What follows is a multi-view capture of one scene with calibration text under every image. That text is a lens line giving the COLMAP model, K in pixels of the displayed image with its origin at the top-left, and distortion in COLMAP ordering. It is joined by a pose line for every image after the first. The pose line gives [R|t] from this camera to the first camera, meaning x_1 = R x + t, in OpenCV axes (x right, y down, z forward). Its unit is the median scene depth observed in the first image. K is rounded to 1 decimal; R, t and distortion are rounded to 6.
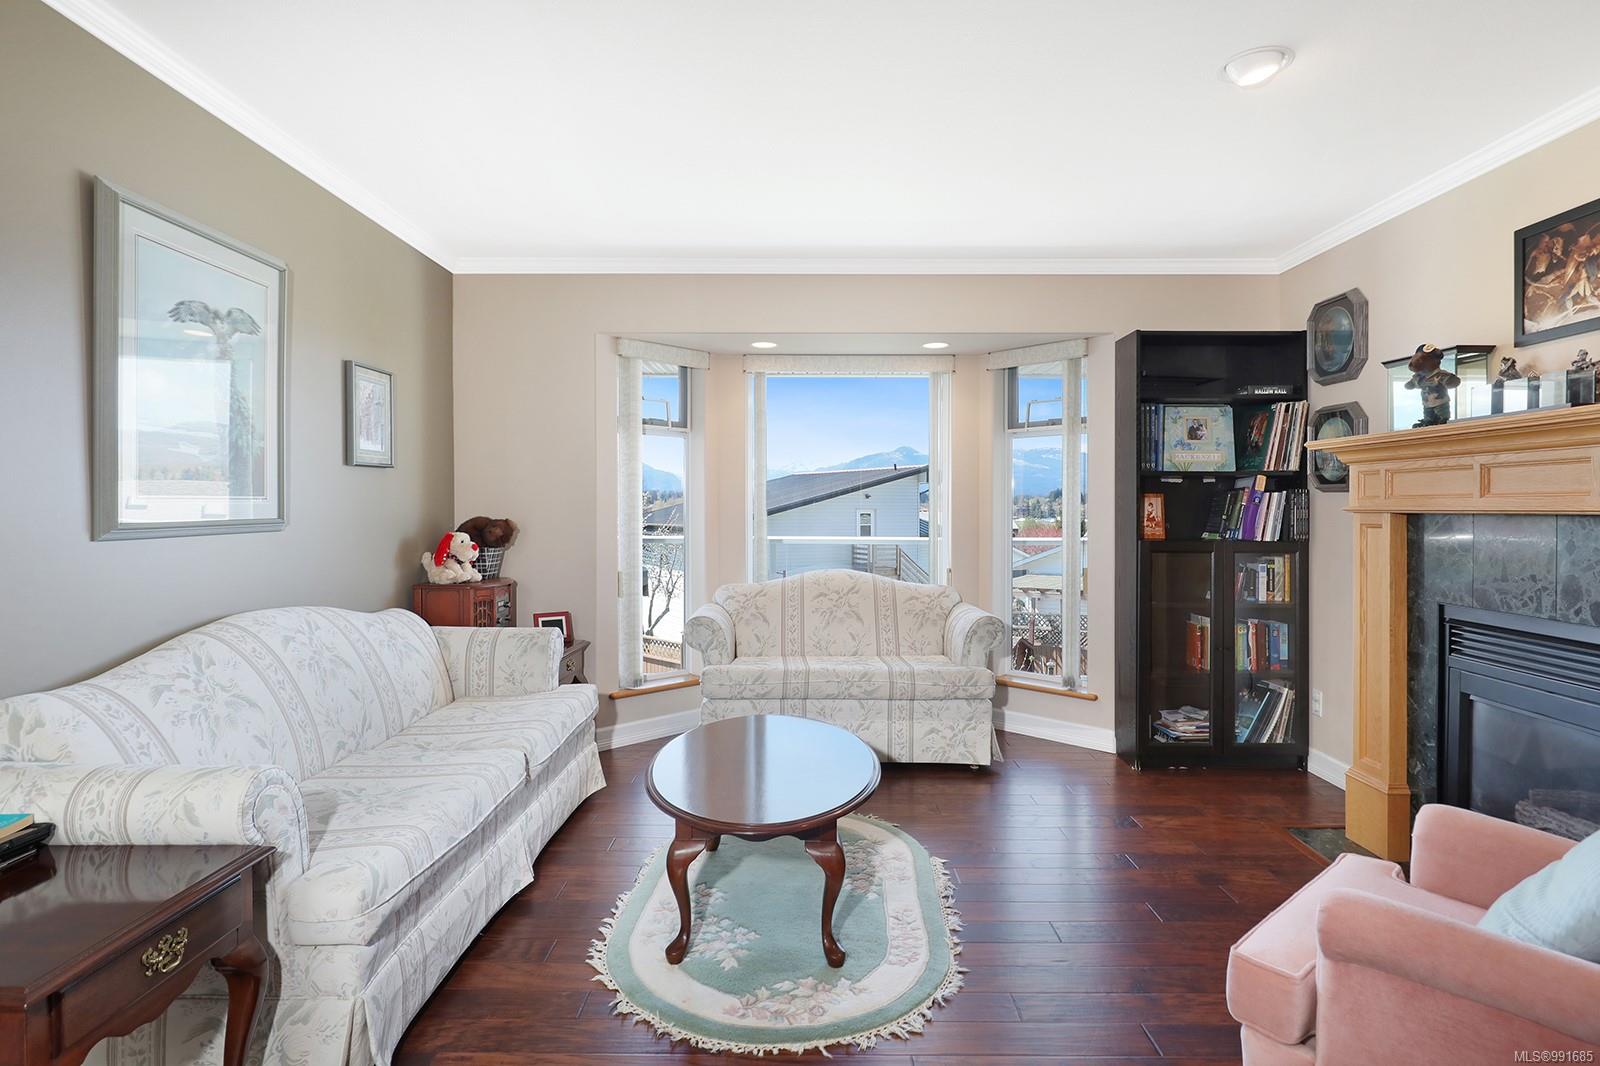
lens RADIAL K [[893.1, 0, 802.3], [0, 893.1, 515.0], [0, 0, 1]] dist [0.001822, -0.001207]
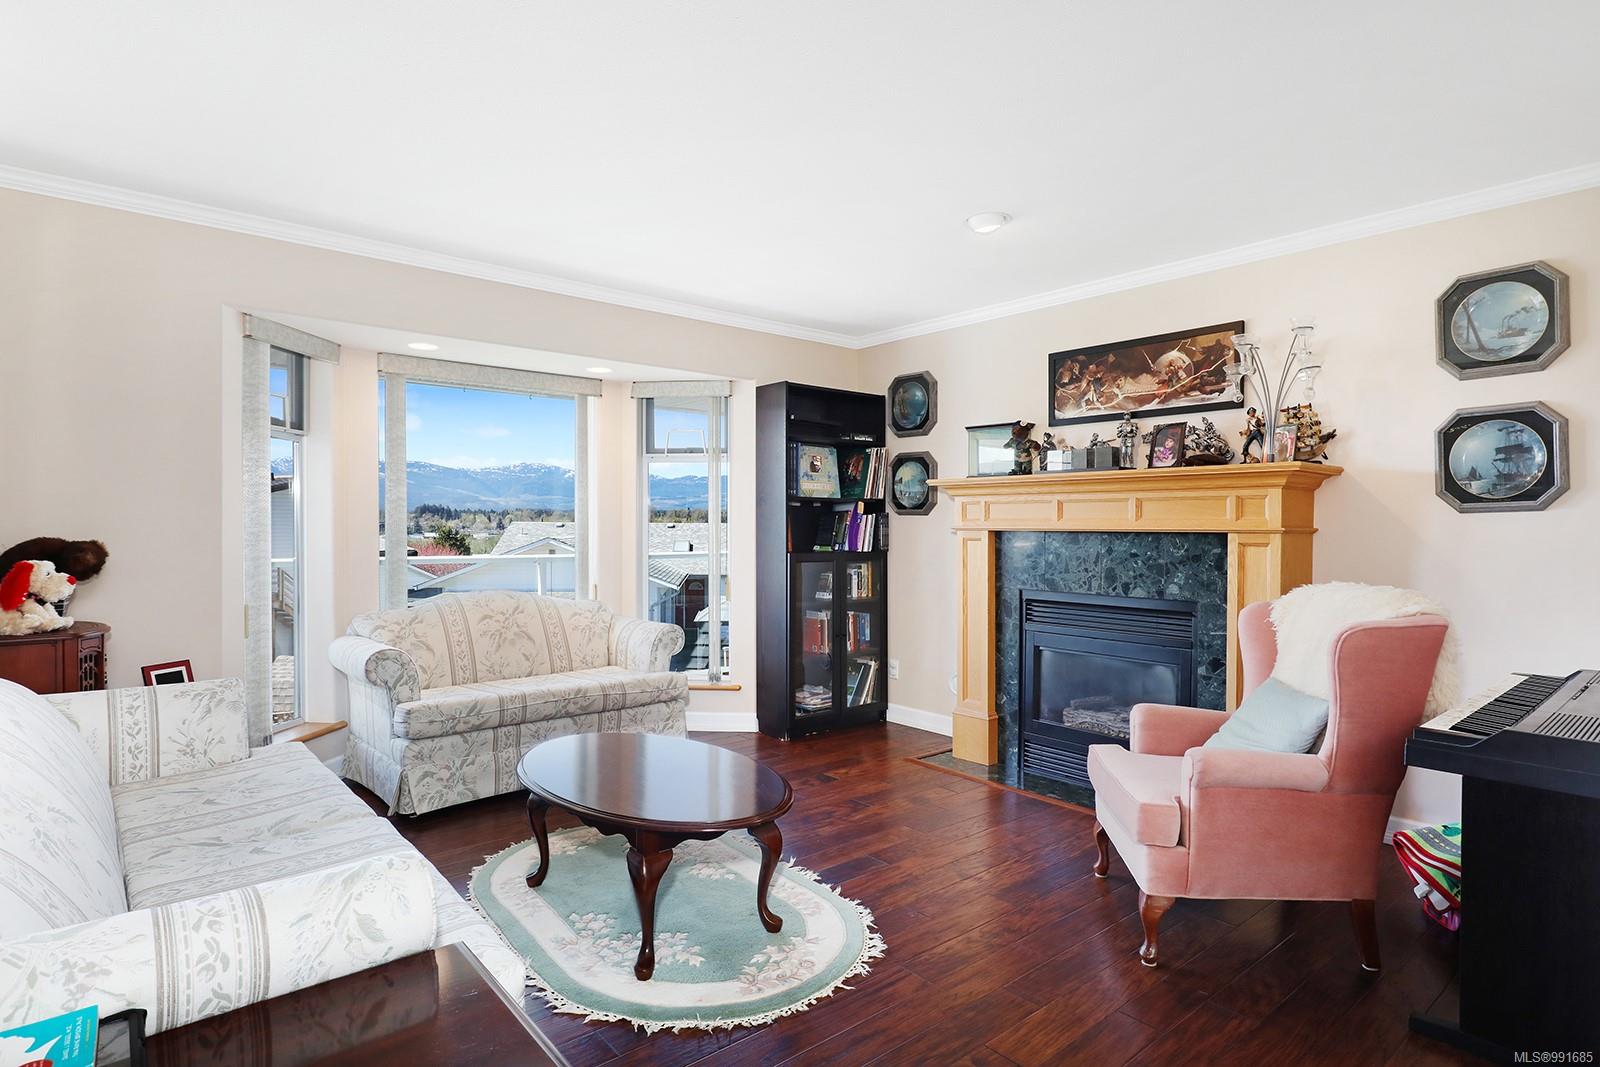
lens RADIAL K [[872.4, 0, 819.8], [0, 872.4, 530.2], [0, 0, 1]] dist [0.000849, -0.001476]
pose [[0.745864, -0.002315, 0.666094, -0.413976], [0.002837, 0.999996, 0.000299, -0.003377], [-0.666092, 0.001667, 0.745867, 0.084540]]
